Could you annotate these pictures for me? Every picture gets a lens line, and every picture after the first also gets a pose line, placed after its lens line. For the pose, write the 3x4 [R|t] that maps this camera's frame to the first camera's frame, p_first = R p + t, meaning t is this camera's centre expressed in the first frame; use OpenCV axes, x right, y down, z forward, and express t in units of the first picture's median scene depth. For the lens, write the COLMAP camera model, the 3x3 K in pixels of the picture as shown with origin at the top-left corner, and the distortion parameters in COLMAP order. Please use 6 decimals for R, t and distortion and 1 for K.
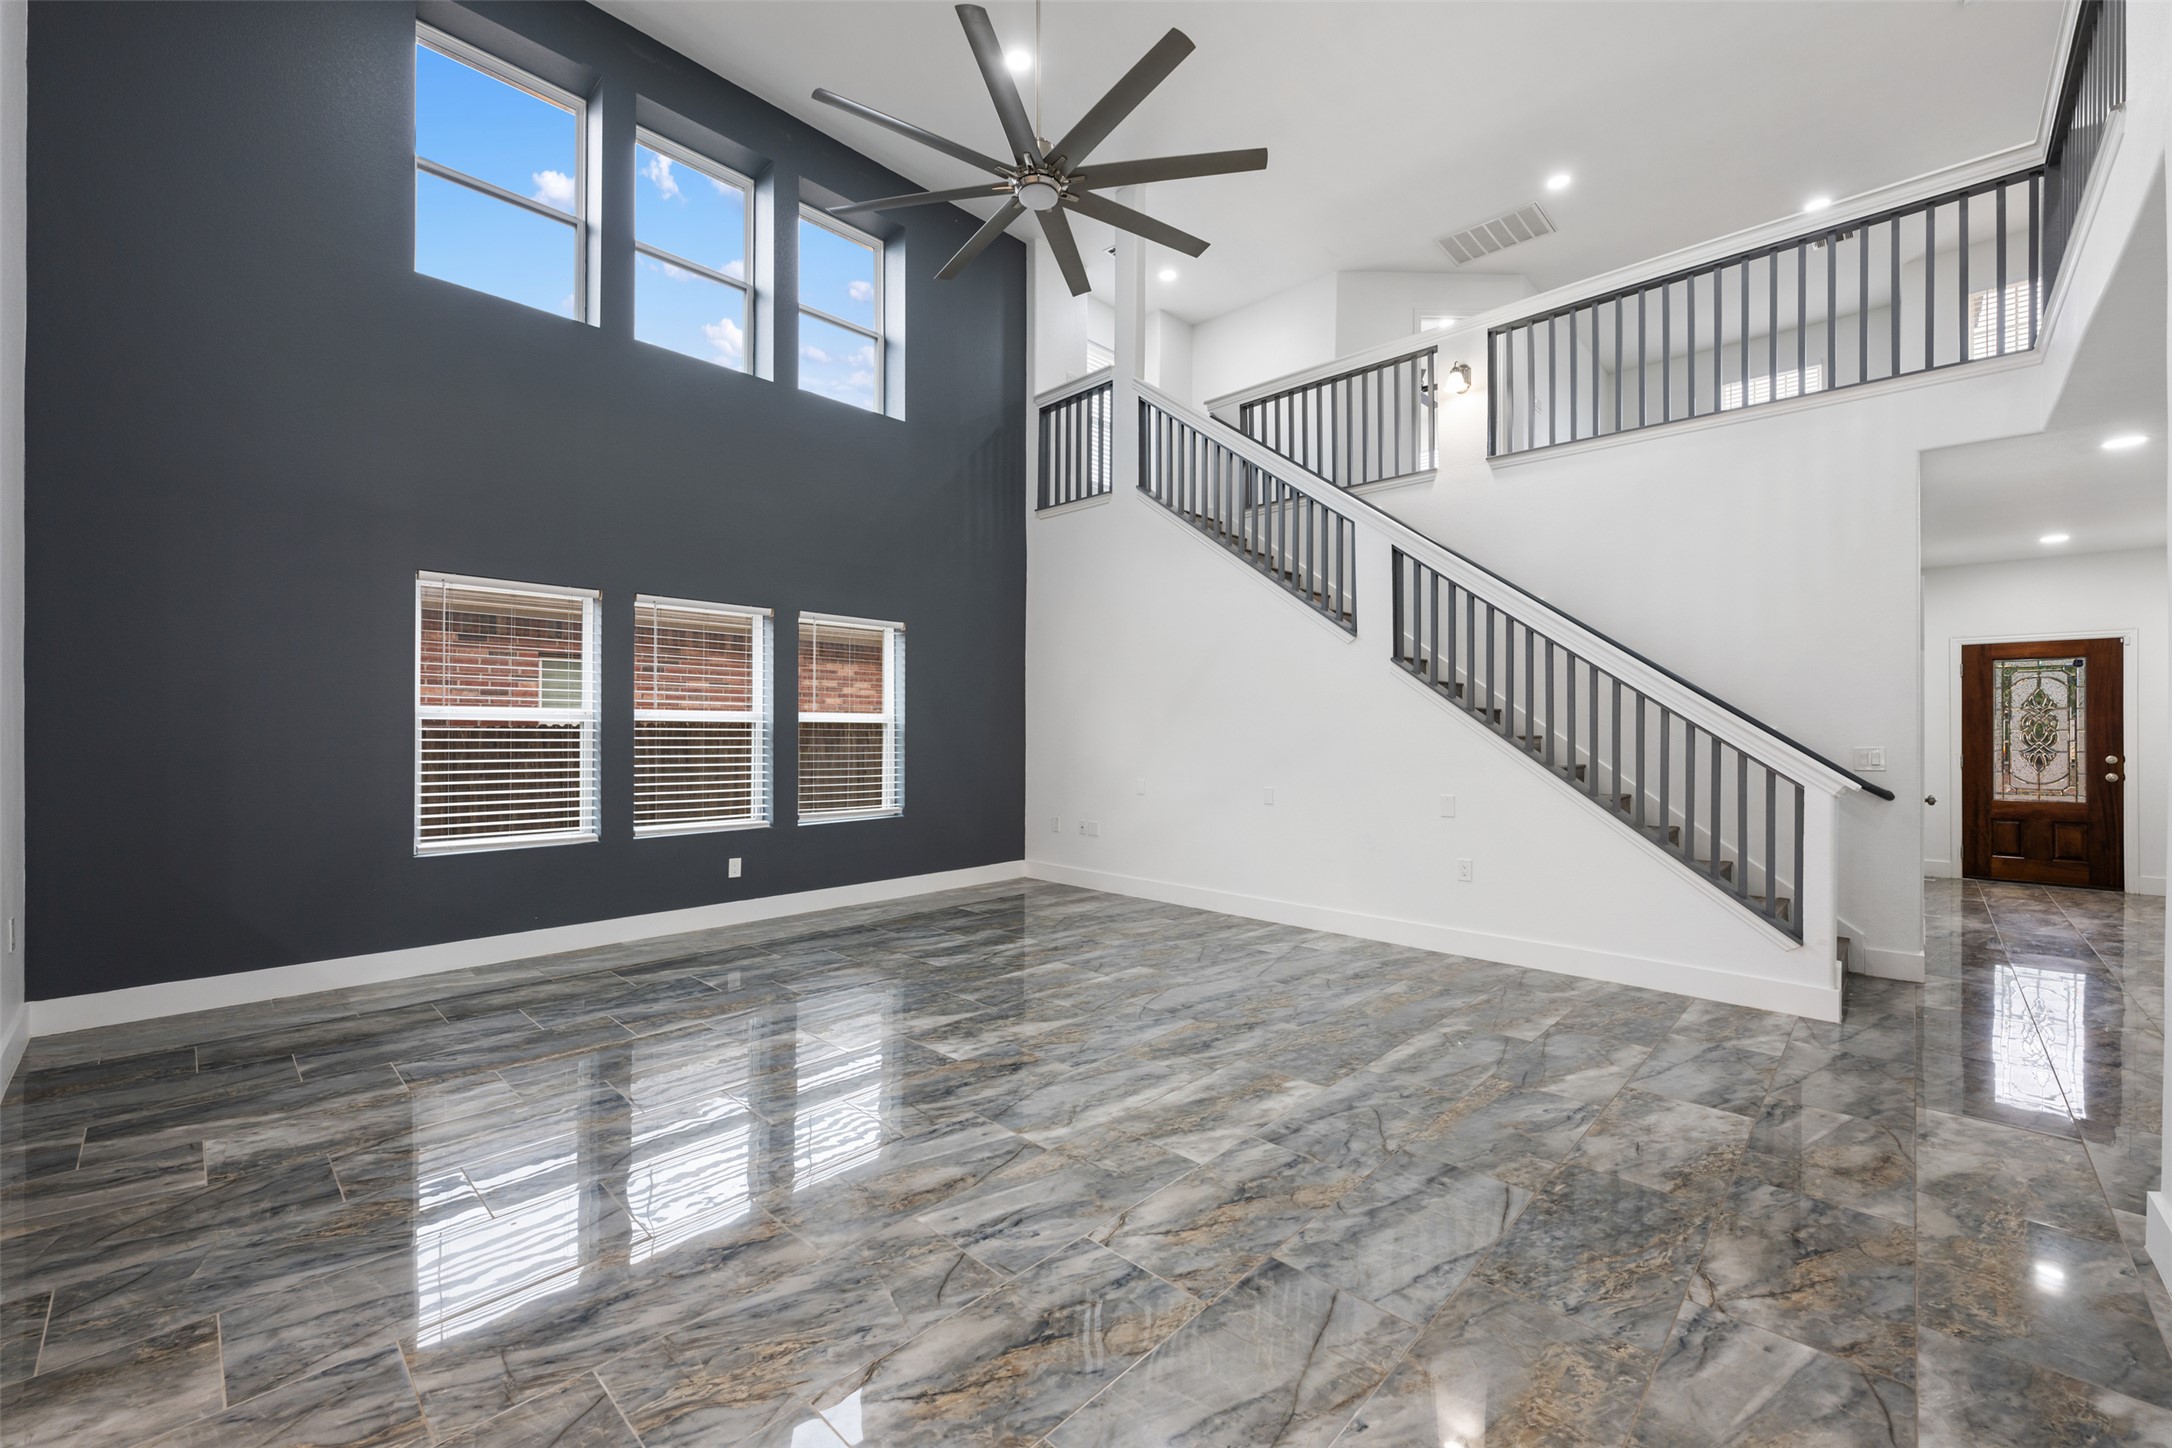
lens RADIAL K [[870.5, 0, 1083.4], [0, 870.5, 724.1], [0, 0, 1]] dist [-0.000666, -0.000061]
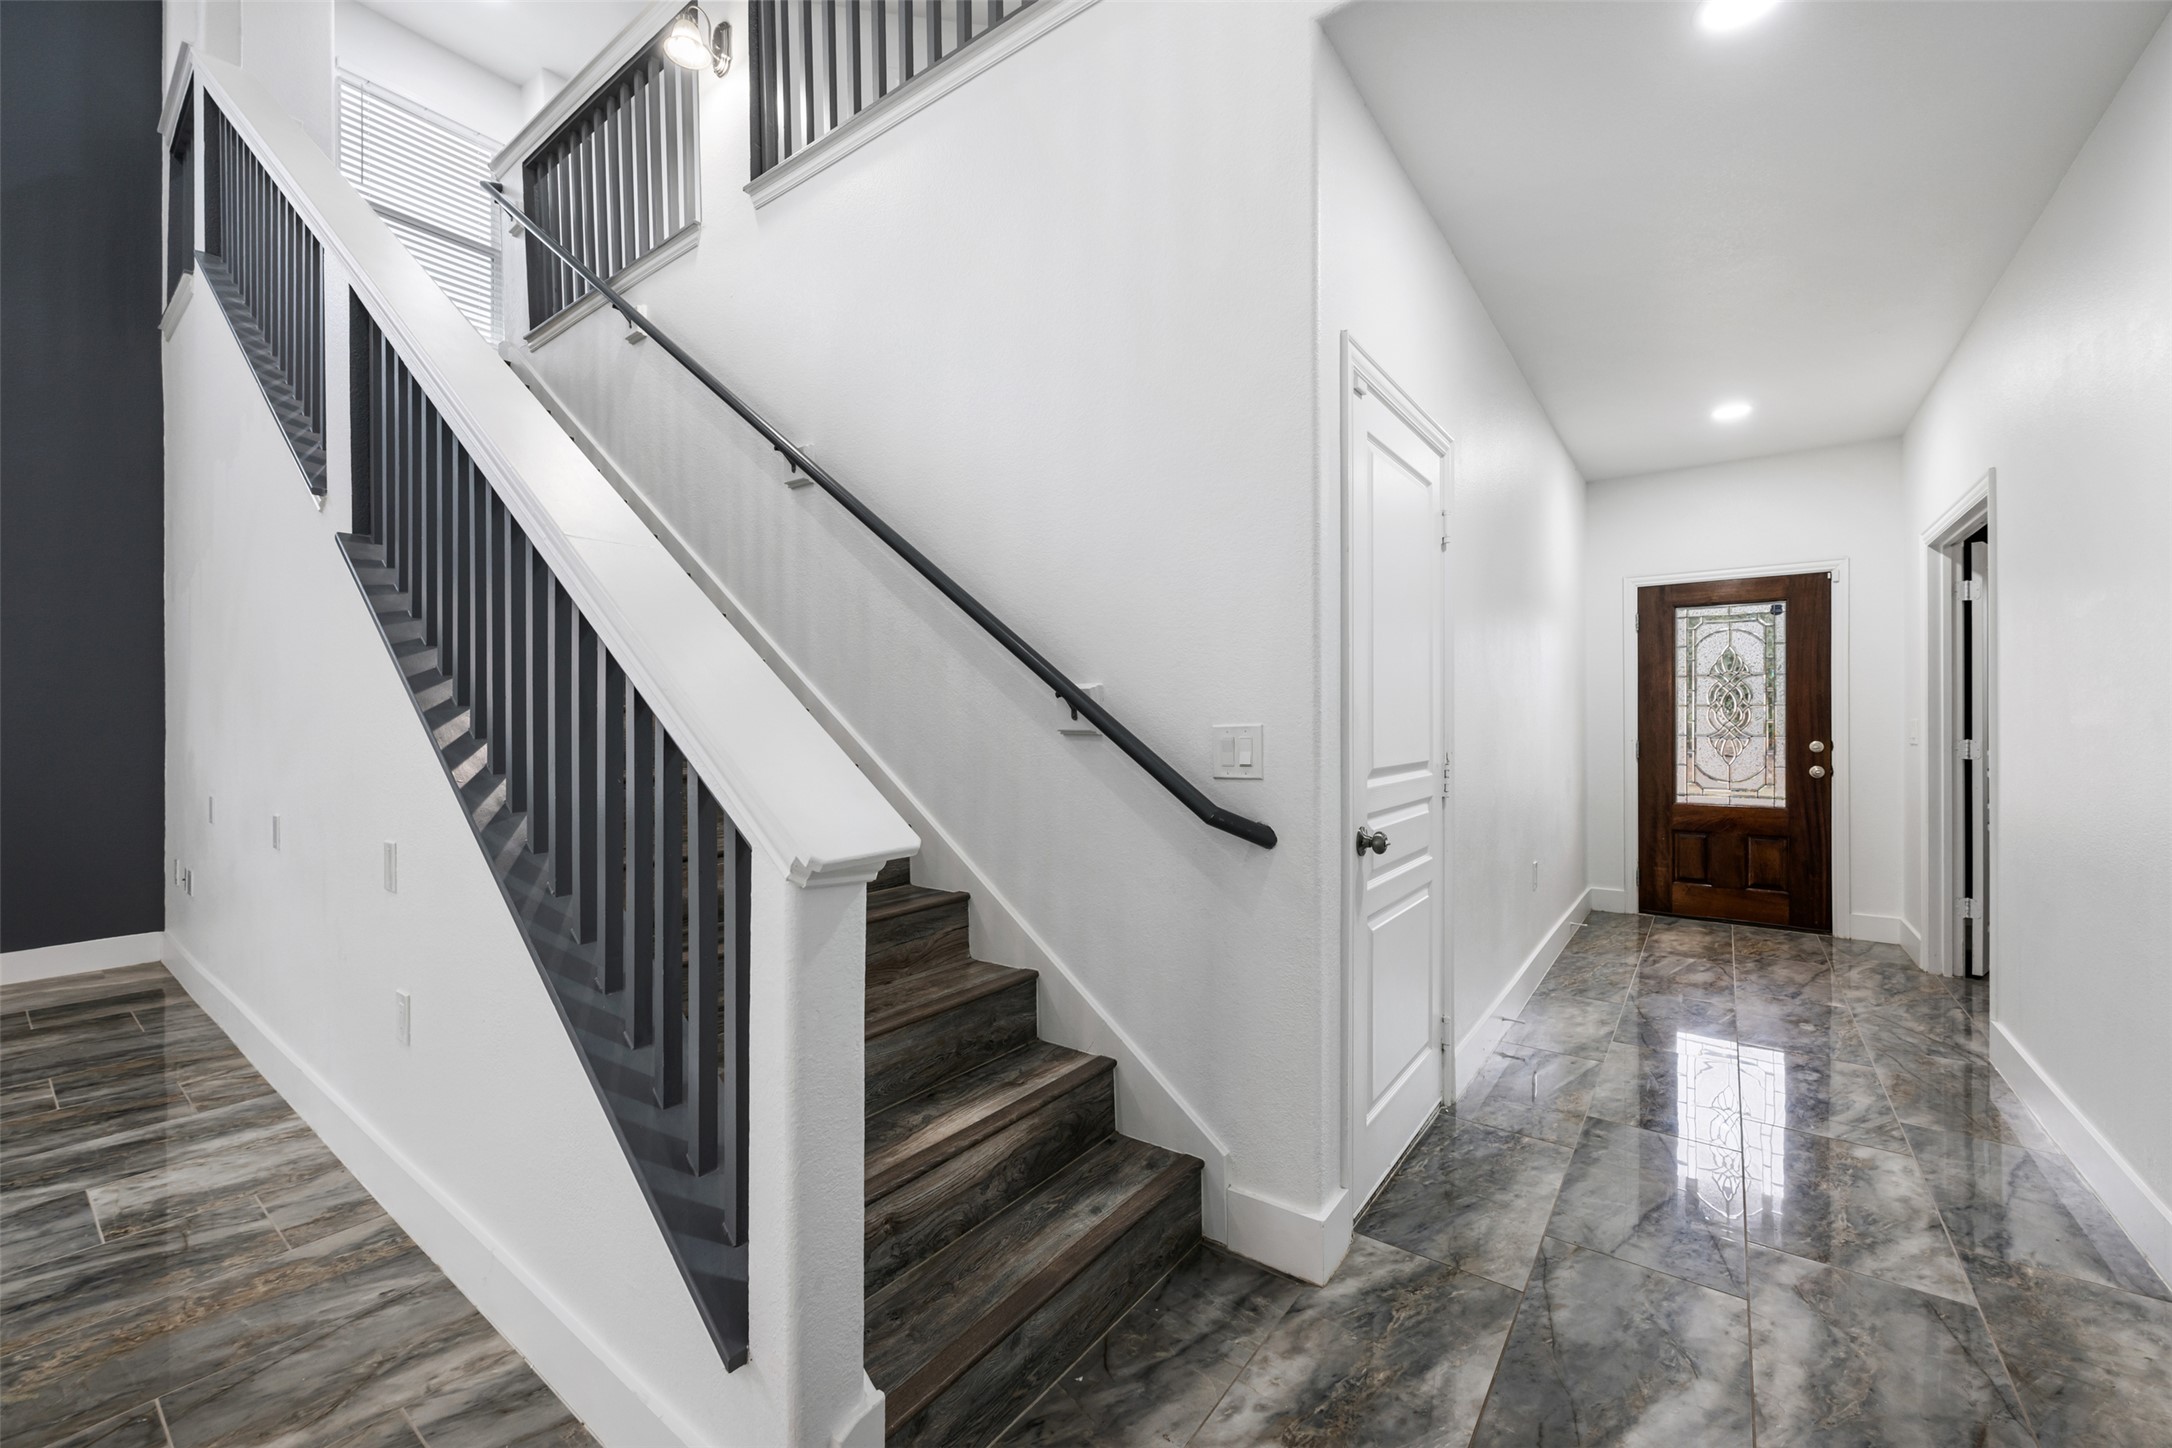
lens RADIAL K [[856.3, 0, 1084.7], [0, 856.3, 717.6], [0, 0, 1]] dist [0.001623, 0.000104]
pose [[0.992696, -0.003709, 0.120588, 0.722144], [0.003556, 0.999993, 0.001482, 0.020518], [-0.120592, -0.001043, 0.992702, 0.541880]]
